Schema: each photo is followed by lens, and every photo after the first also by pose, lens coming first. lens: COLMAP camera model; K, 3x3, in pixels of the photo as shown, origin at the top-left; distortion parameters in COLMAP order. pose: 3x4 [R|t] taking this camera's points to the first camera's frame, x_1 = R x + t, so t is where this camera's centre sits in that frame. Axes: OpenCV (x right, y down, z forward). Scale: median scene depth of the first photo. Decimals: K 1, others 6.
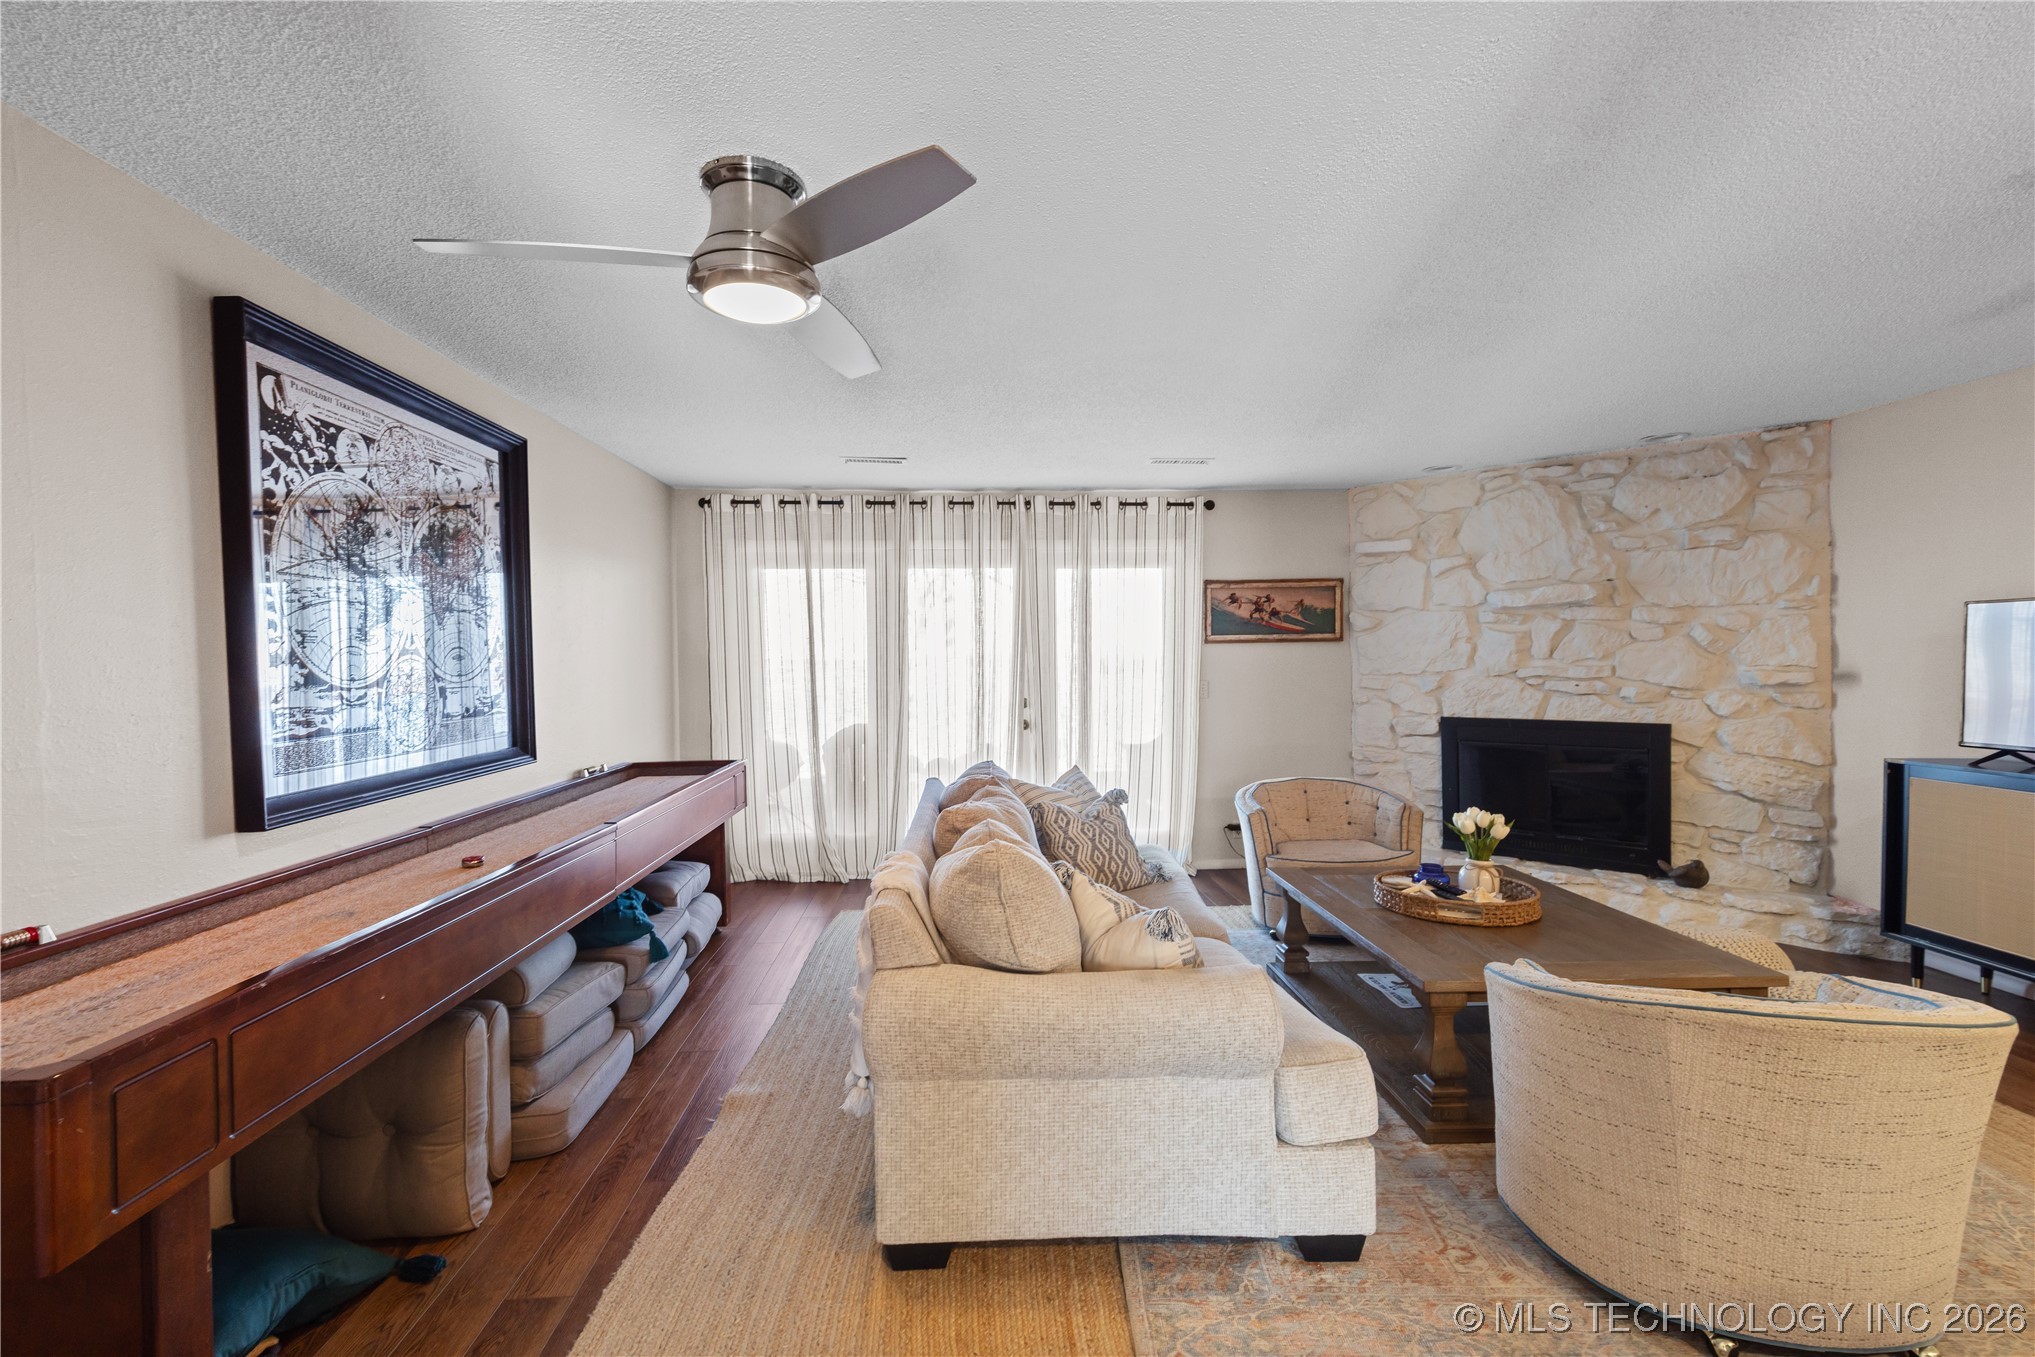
lens RADIAL K [[925.8, 0, 996.8], [0, 925.8, 674.5], [0, 0, 1]] dist [0.010952, -0.004035]
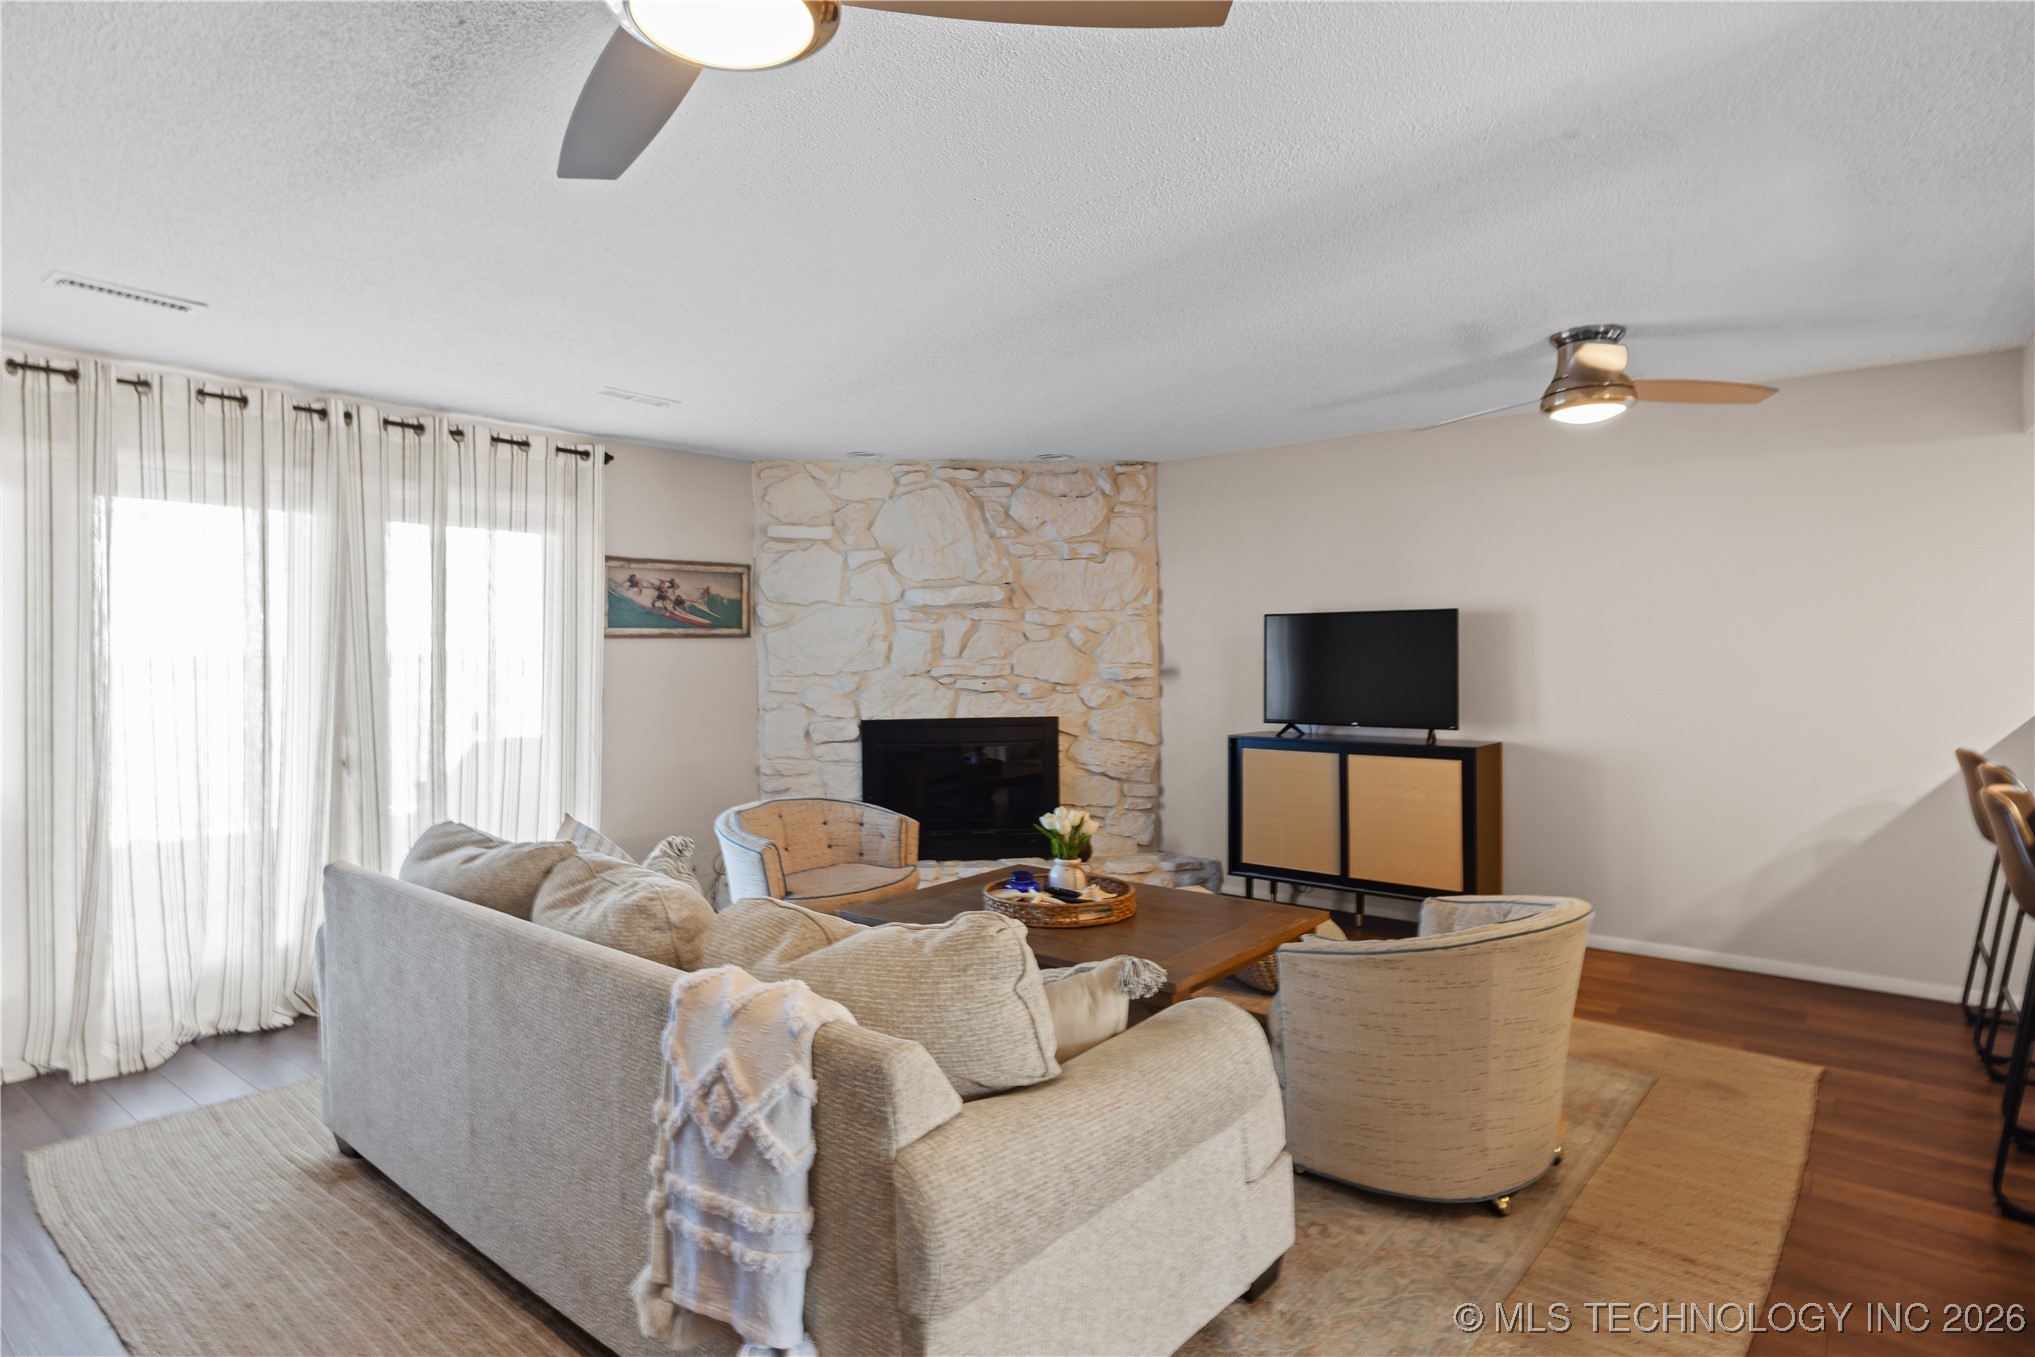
lens RADIAL K [[1077.8, 0, 1024.0], [0, 1077.8, 651.2], [0, 0, 1]] dist [-0.007299, 0.006773]
pose [[0.651822, 0.003448, 0.758364, -0.281277], [0.015274, 0.999727, -0.017674, -0.002373], [-0.758218, 0.023103, 0.651592, 0.202675]]
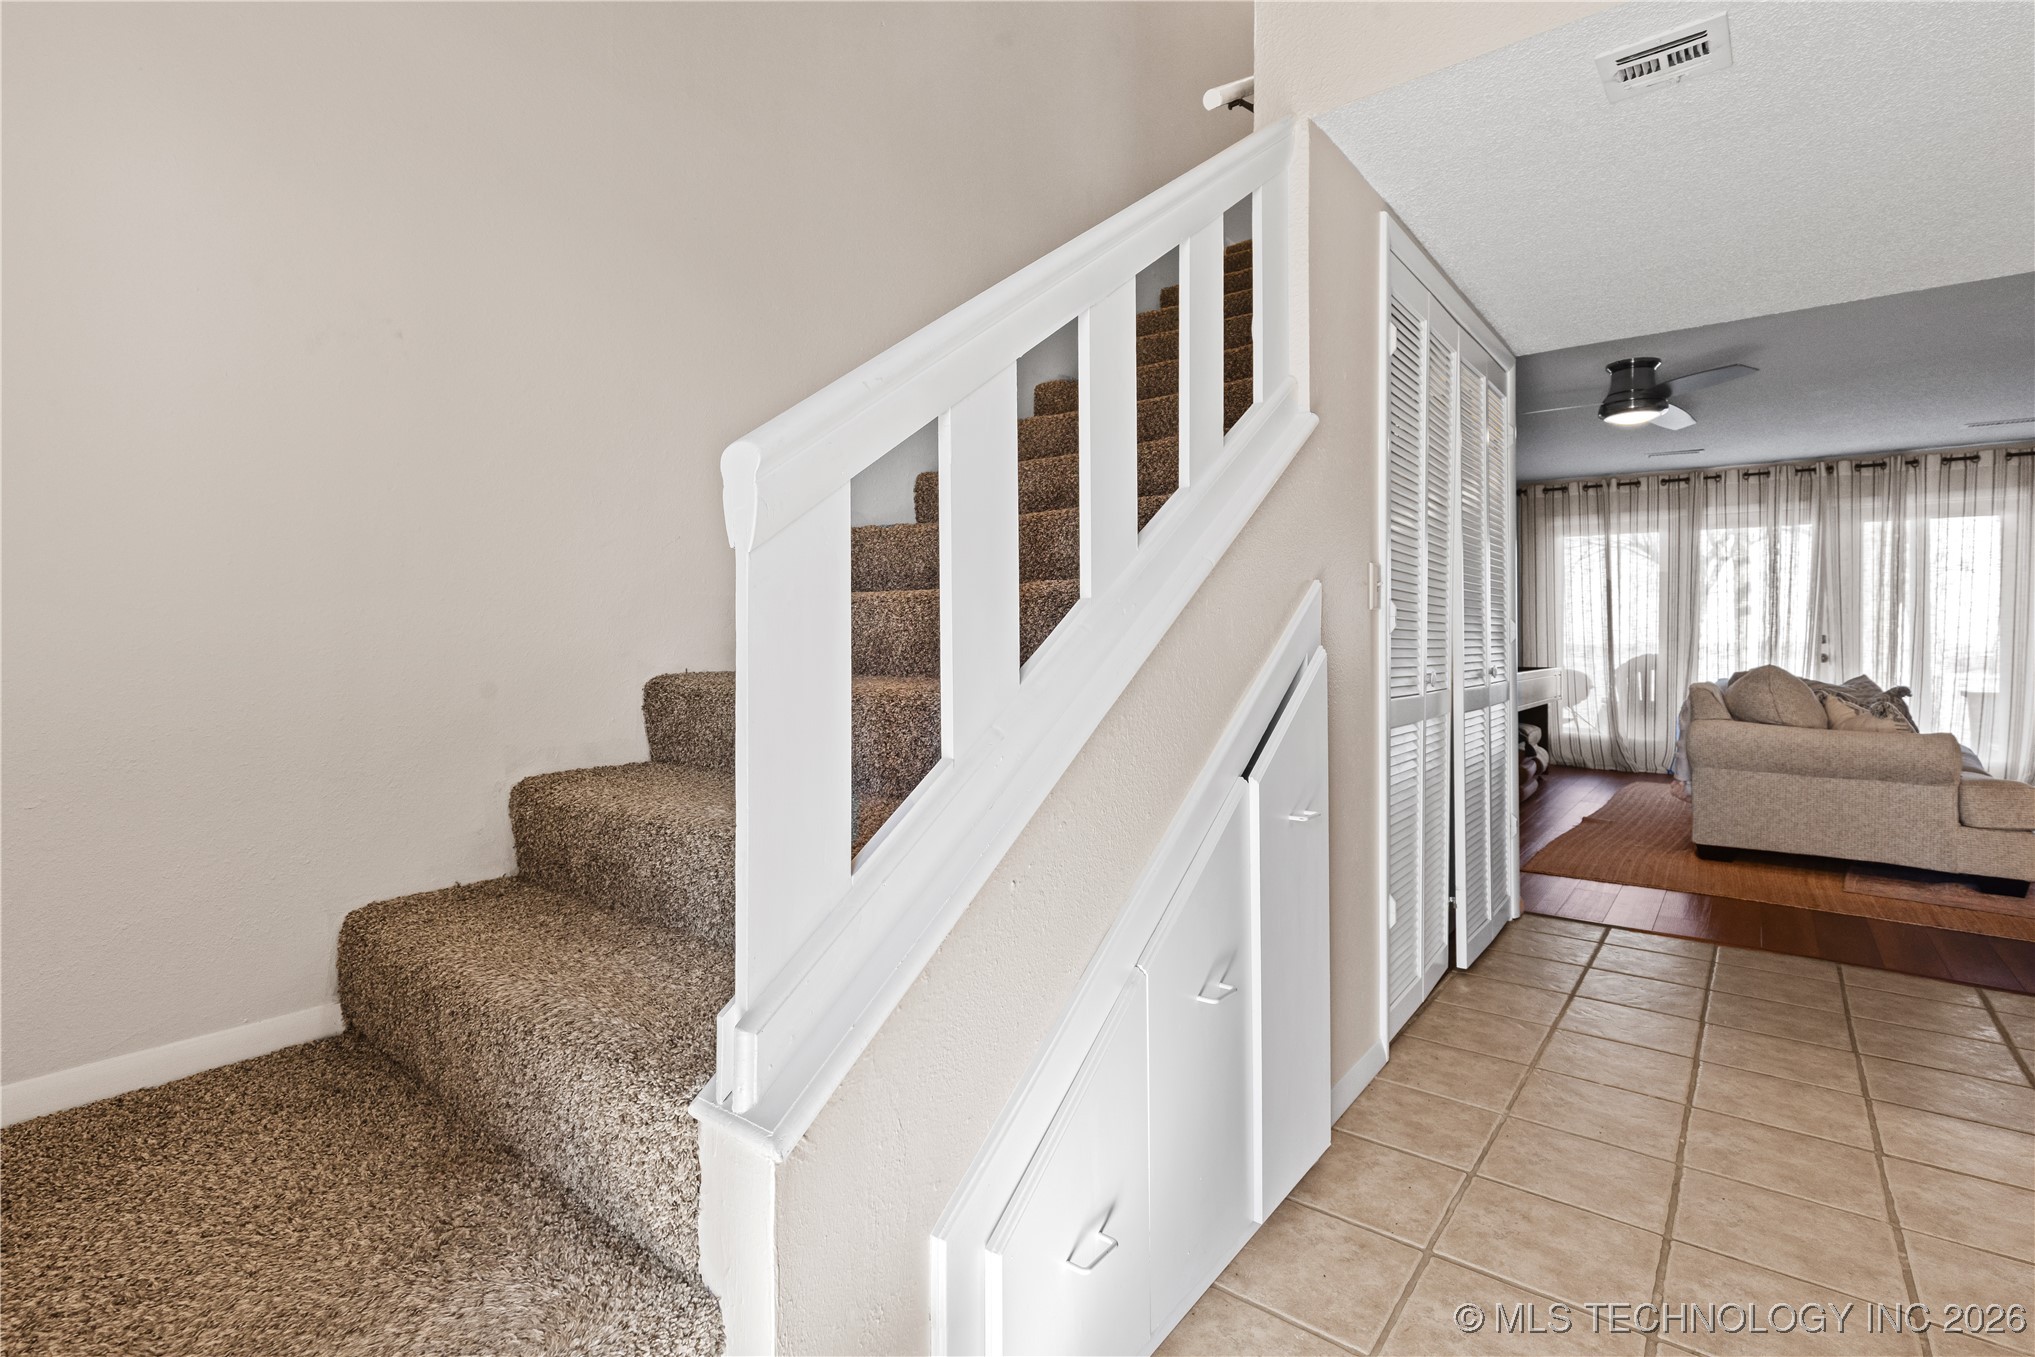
lens RADIAL K [[951.3, 0, 965.9], [0, 951.3, 638.3], [0, 0, 1]] dist [0.003363, 0.000185]
pose [[0.741835, 0.015023, -0.670415, 0.043597], [-0.025620, 0.999654, -0.005949, 0.083148], [0.670093, 0.021589, 0.741963, -0.793475]]
